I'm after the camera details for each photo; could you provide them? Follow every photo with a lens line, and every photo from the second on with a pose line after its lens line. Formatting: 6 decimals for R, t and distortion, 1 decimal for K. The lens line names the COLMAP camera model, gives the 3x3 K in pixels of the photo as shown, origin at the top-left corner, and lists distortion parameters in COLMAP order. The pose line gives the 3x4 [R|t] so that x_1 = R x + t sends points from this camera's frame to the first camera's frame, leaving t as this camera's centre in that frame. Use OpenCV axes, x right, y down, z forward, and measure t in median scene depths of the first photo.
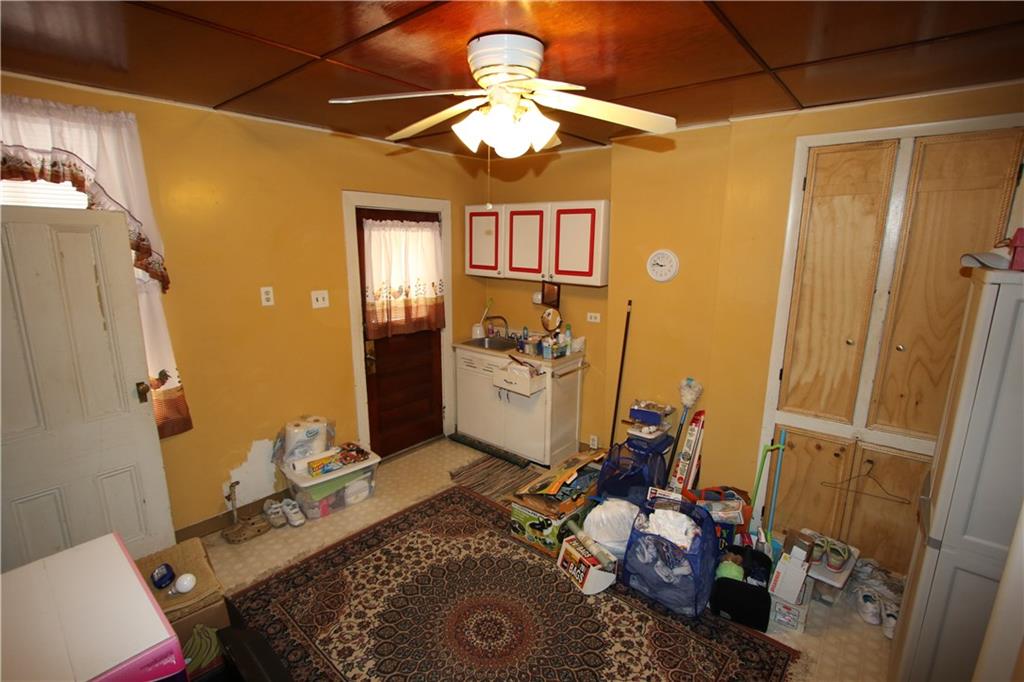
lens RADIAL K [[470.1, 0, 512.8], [0, 470.1, 343.8], [0, 0, 1]] dist [-0.021230, 0.000103]
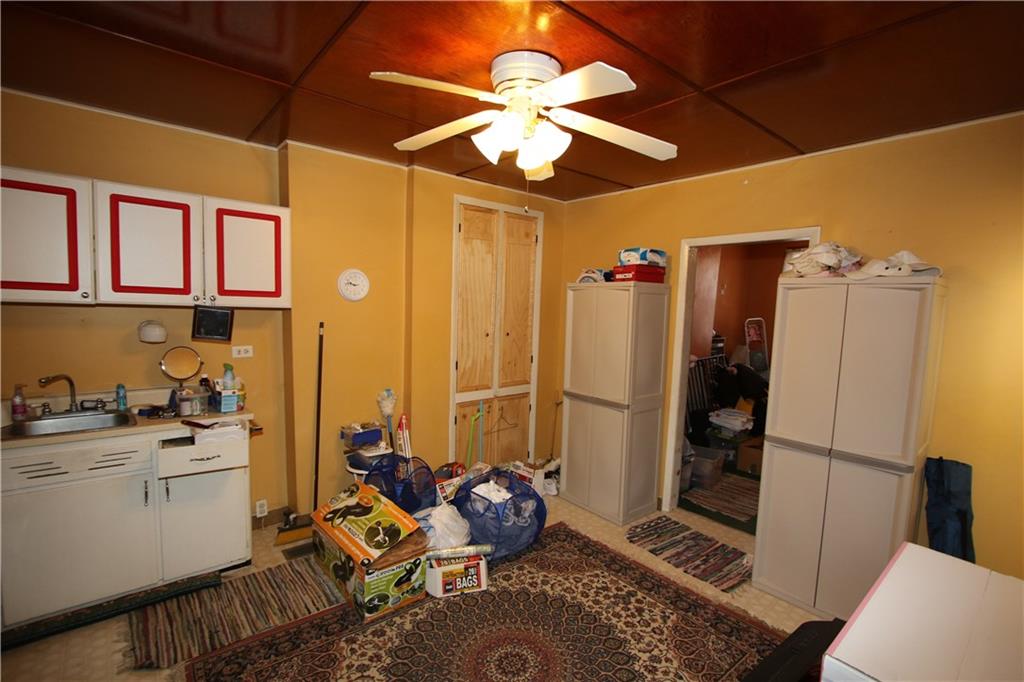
lens RADIAL K [[470.1, 0, 508.8], [0, 470.1, 341.6], [0, 0, 1]] dist [-0.021230, 0.000103]
pose [[0.173786, -0.085193, 0.981092, -0.590154], [0.181974, 0.981873, 0.053026, -0.037785], [-0.967824, 0.169318, 0.186139, 0.482918]]
